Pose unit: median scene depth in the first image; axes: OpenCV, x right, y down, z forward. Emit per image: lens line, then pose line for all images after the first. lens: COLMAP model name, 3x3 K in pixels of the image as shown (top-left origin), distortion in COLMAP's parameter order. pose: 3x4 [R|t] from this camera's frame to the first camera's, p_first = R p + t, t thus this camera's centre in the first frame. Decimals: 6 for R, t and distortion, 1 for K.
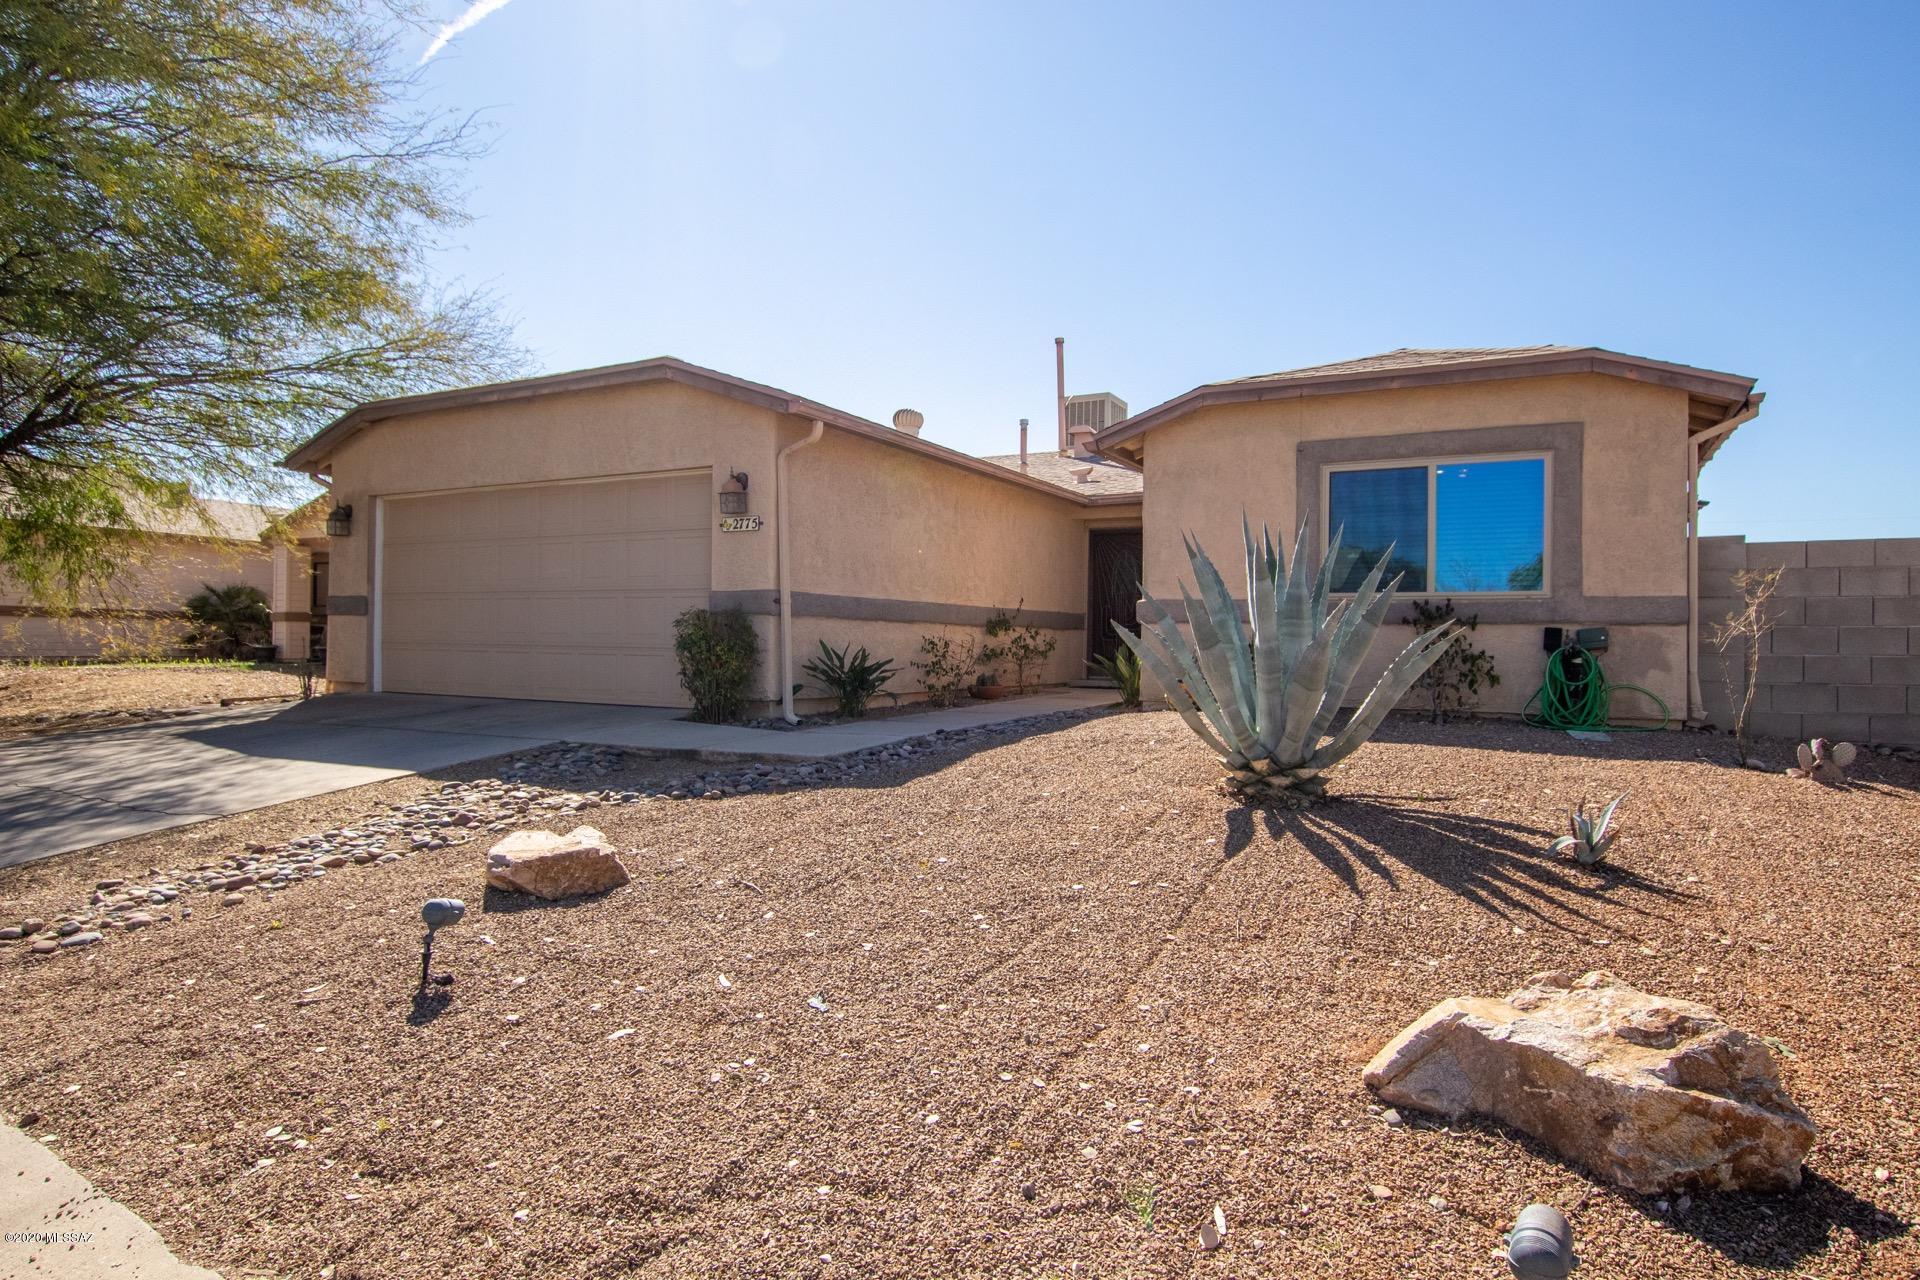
lens RADIAL K [[893.4, 0, 934.9], [0, 893.4, 632.9], [0, 0, 1]] dist [0.000723, 0.000071]
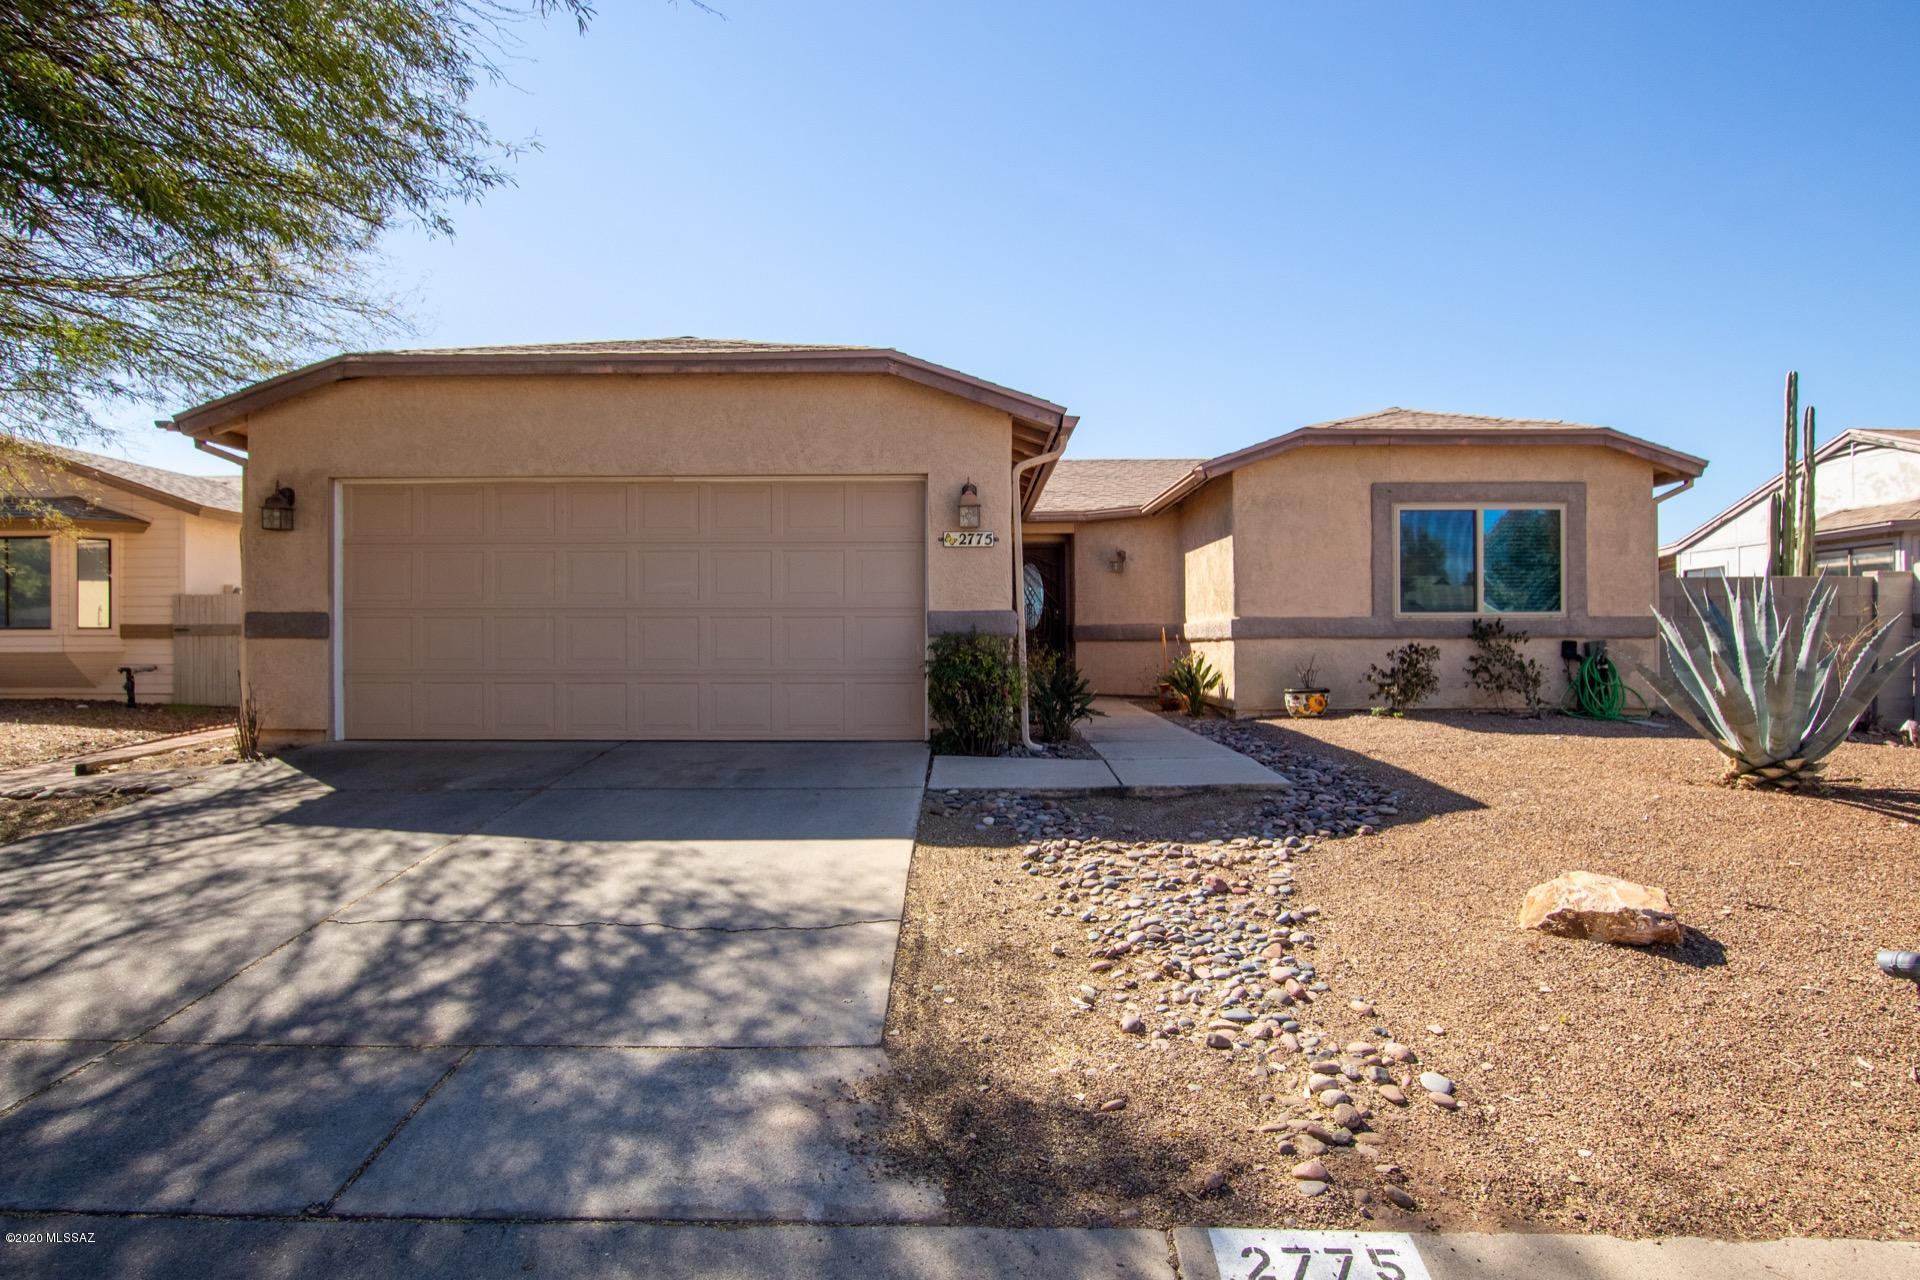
lens RADIAL K [[879.4, 0, 954.9], [0, 879.4, 649.0], [0, 0, 1]] dist [0.002172, 0.000077]
pose [[0.921190, -0.016252, 0.388774, -0.588103], [0.011066, 0.999817, 0.015574, -0.022197], [-0.388956, -0.010044, 0.921202, 0.163222]]
